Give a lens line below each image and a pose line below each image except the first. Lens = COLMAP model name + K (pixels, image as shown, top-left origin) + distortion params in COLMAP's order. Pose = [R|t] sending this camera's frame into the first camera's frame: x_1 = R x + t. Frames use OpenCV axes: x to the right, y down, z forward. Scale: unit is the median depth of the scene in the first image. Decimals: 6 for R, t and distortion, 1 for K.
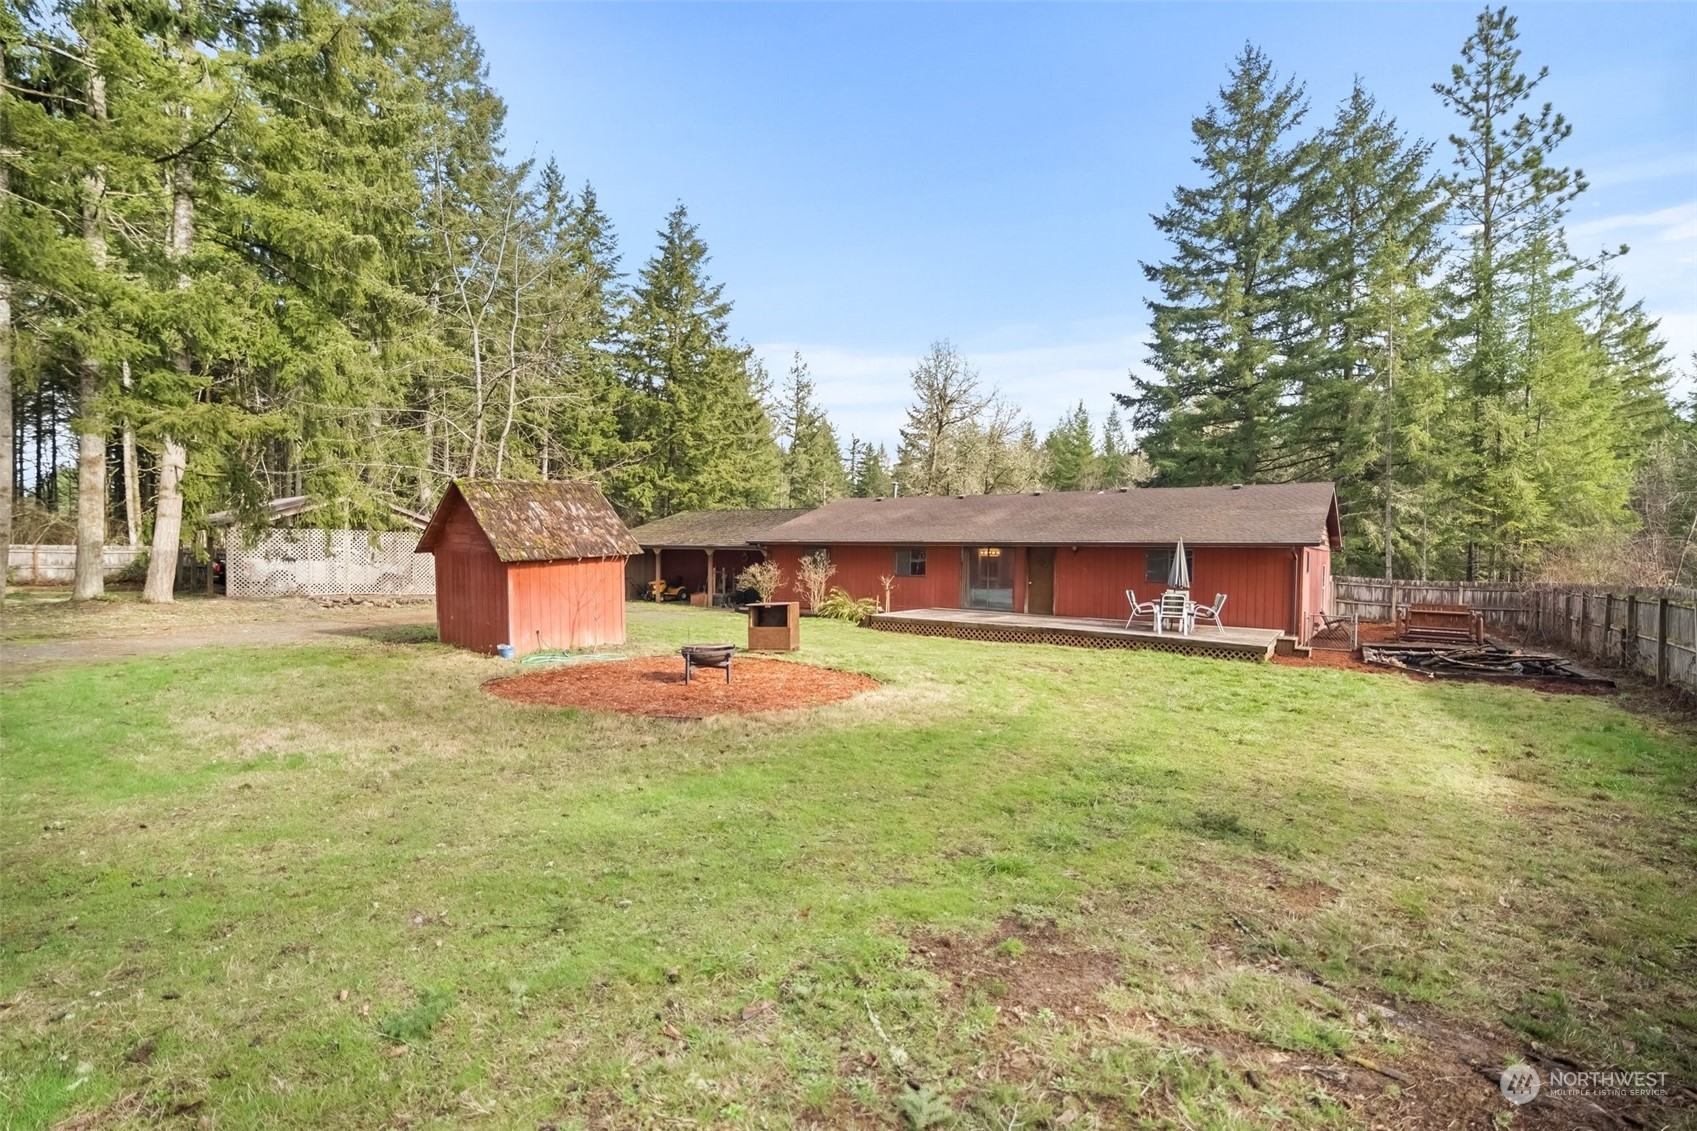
lens RADIAL K [[771.0, 0, 849.6], [0, 771.0, 565.3], [0, 0, 1]] dist [-0.004591, 0.000080]
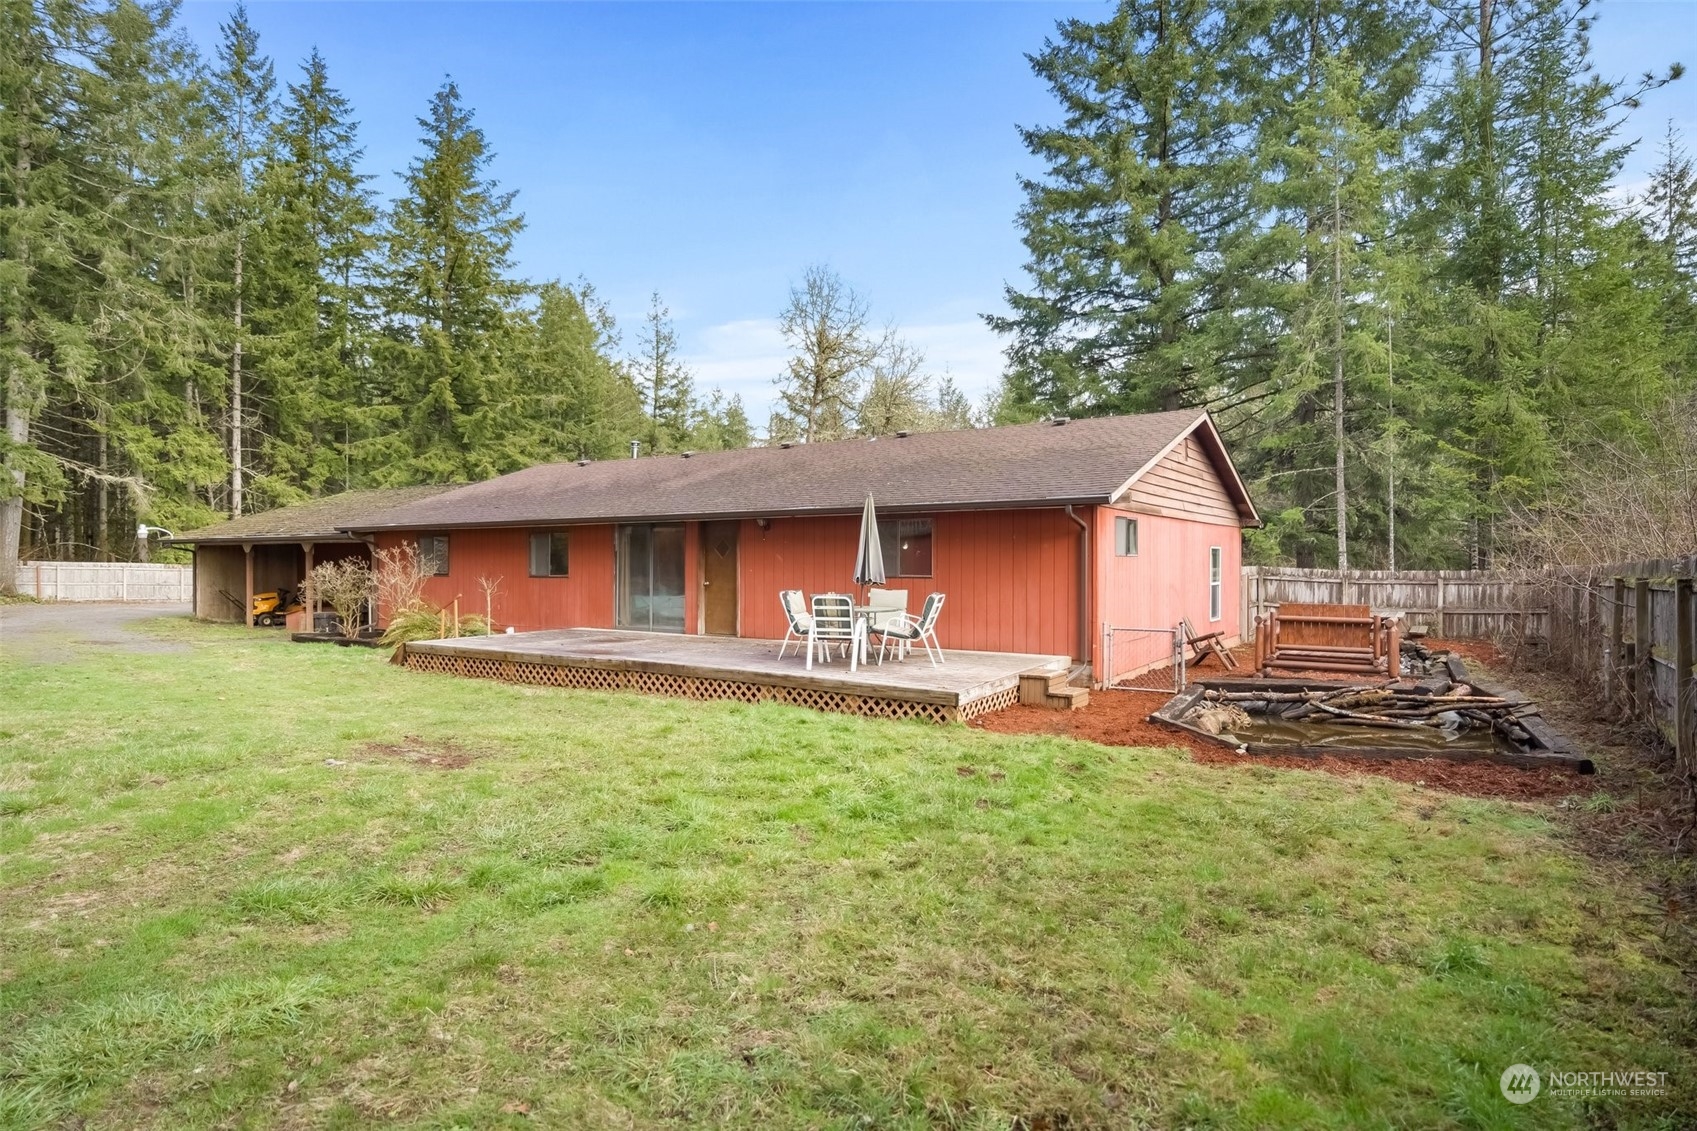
lens RADIAL K [[934.3, 0, 847.8], [0, 934.3, 568.6], [0, 0, 1]] dist [-0.001745, -0.001935]
pose [[0.999346, -0.018079, 0.031310, 0.200371], [0.018295, 0.999811, -0.006629, 0.011264], [-0.031184, 0.007198, 0.999488, 0.168869]]
